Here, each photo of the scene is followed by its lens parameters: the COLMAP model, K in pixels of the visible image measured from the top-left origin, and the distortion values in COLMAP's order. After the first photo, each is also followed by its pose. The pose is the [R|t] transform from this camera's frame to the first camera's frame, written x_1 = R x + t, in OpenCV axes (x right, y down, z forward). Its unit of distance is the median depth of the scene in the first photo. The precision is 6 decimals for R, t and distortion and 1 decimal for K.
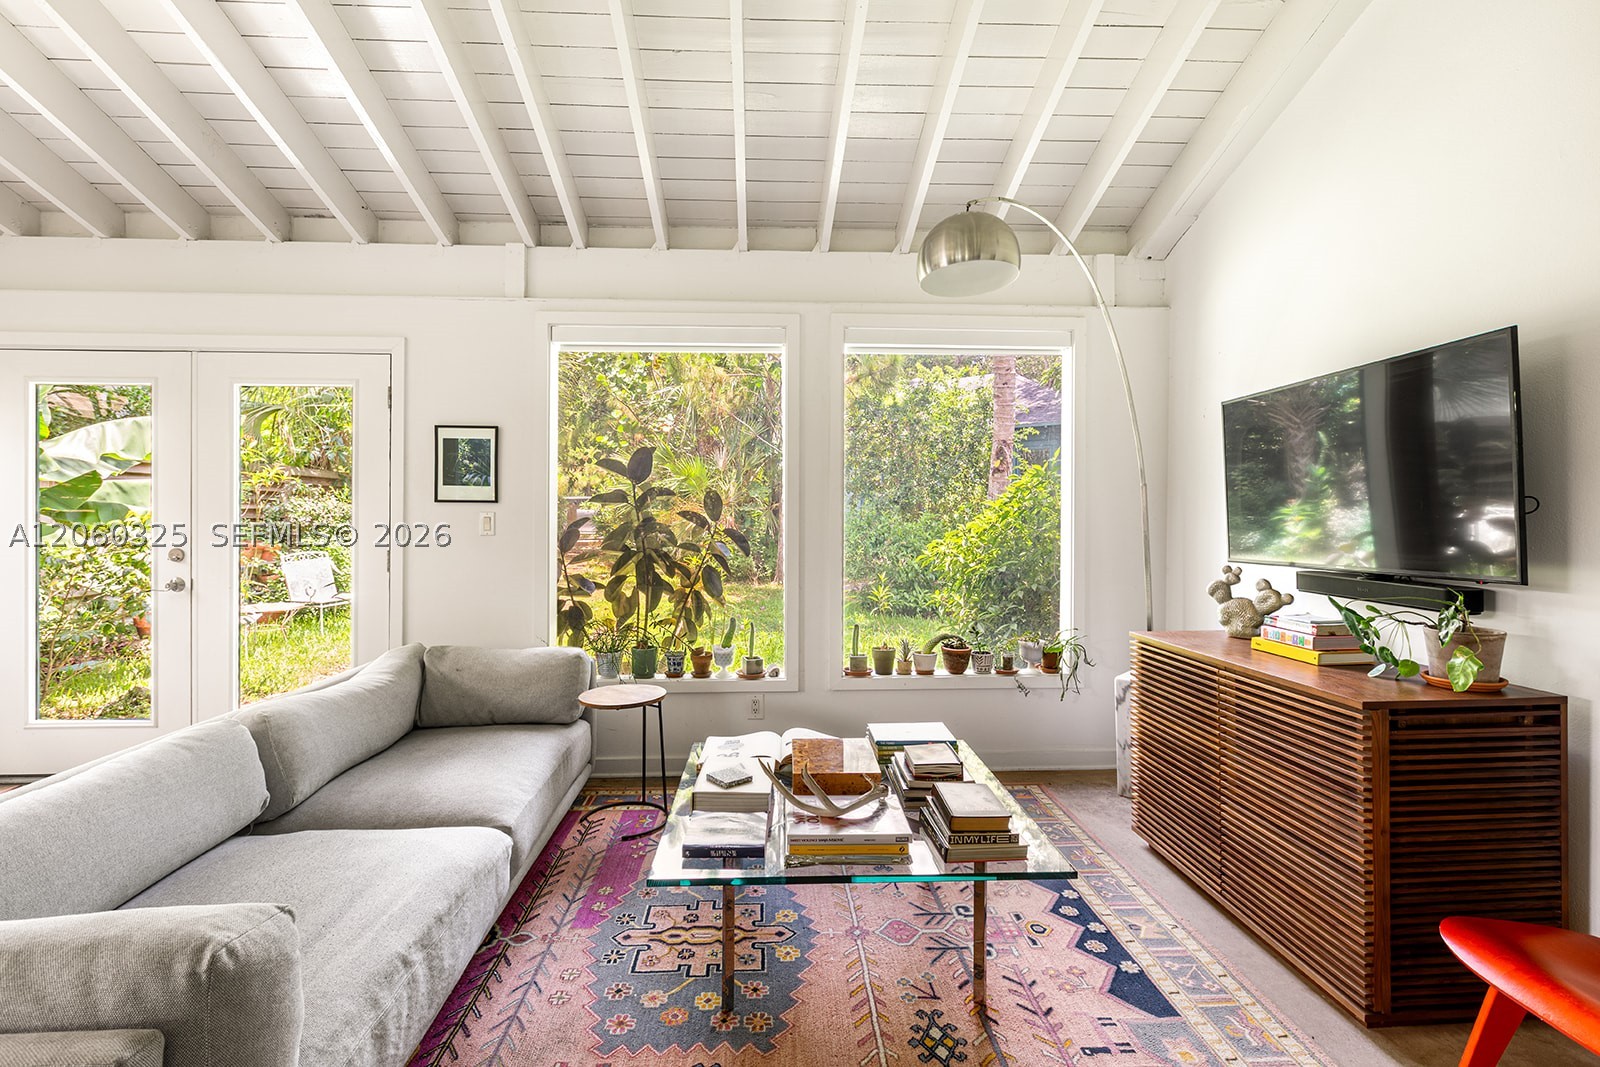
lens RADIAL K [[732.5, 0, 802.0], [0, 732.5, 521.5], [0, 0, 1]] dist [0.004955, -0.001901]
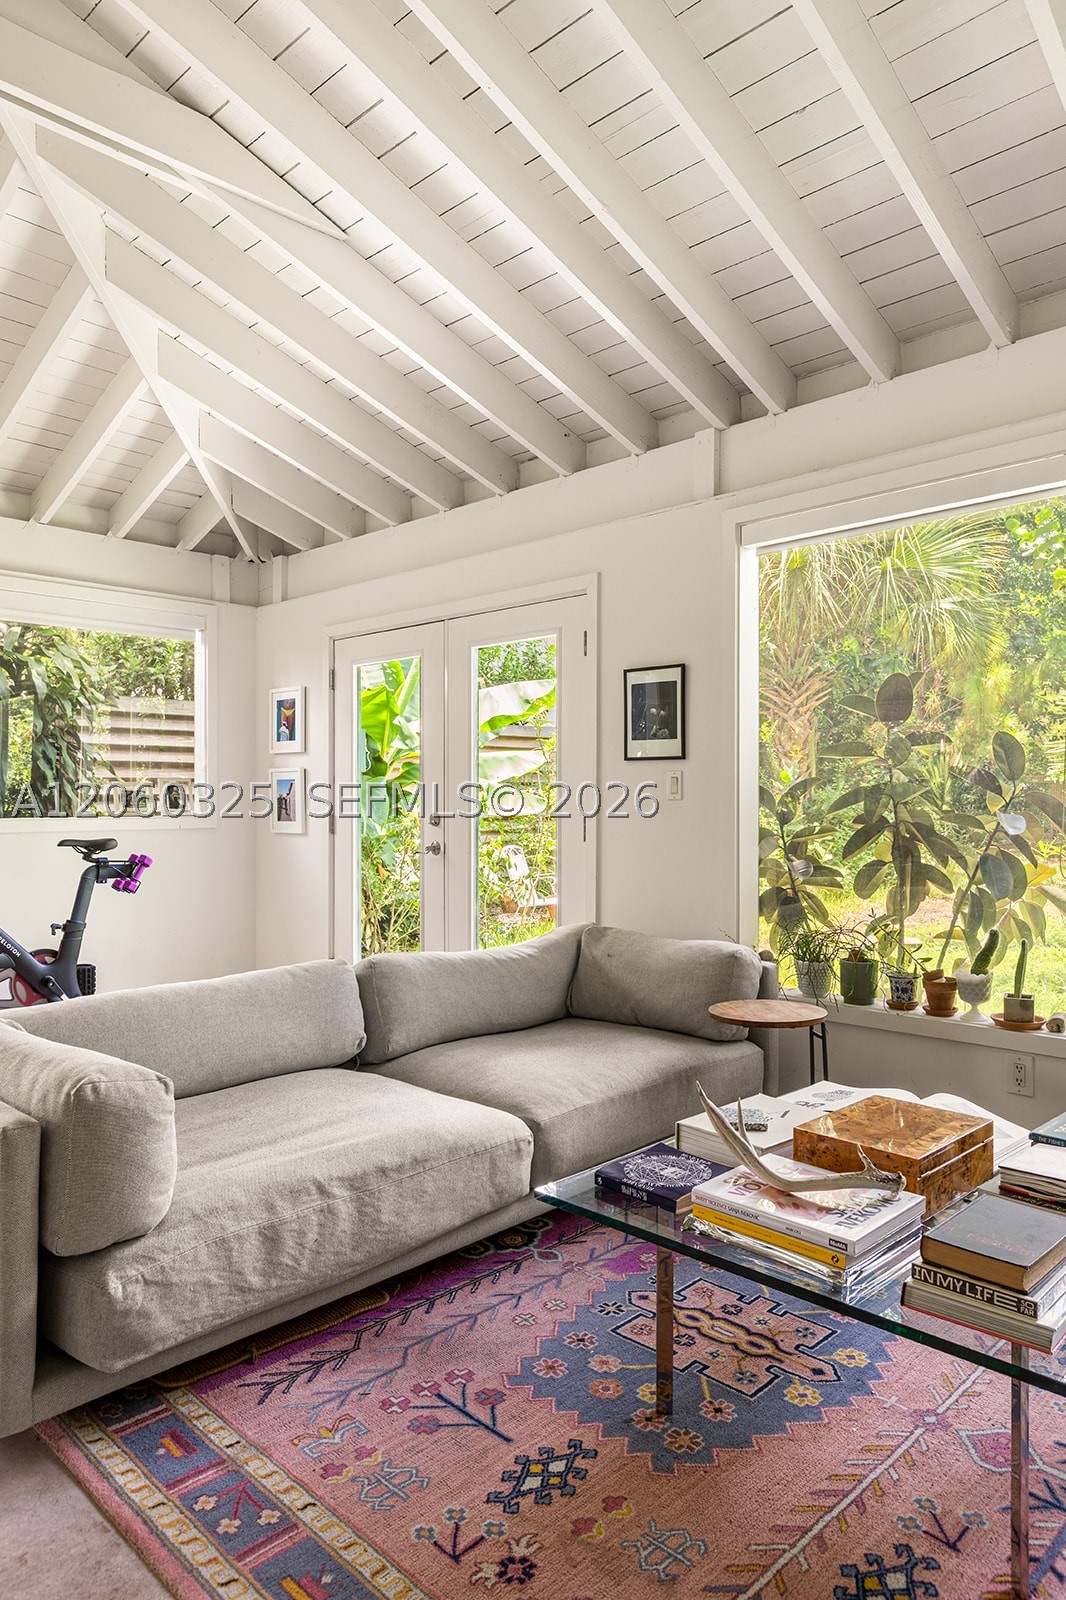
lens RADIAL K [[1061.2, 0, 530.7], [0, 1061.2, 804.6], [0, 0, 1]] dist [-0.002004, -0.001974]
pose [[0.672410, -0.001679, -0.740177, 0.377362], [-0.000773, 0.999995, -0.002971, 0.031935], [0.740178, 0.002570, 0.672406, 0.107695]]
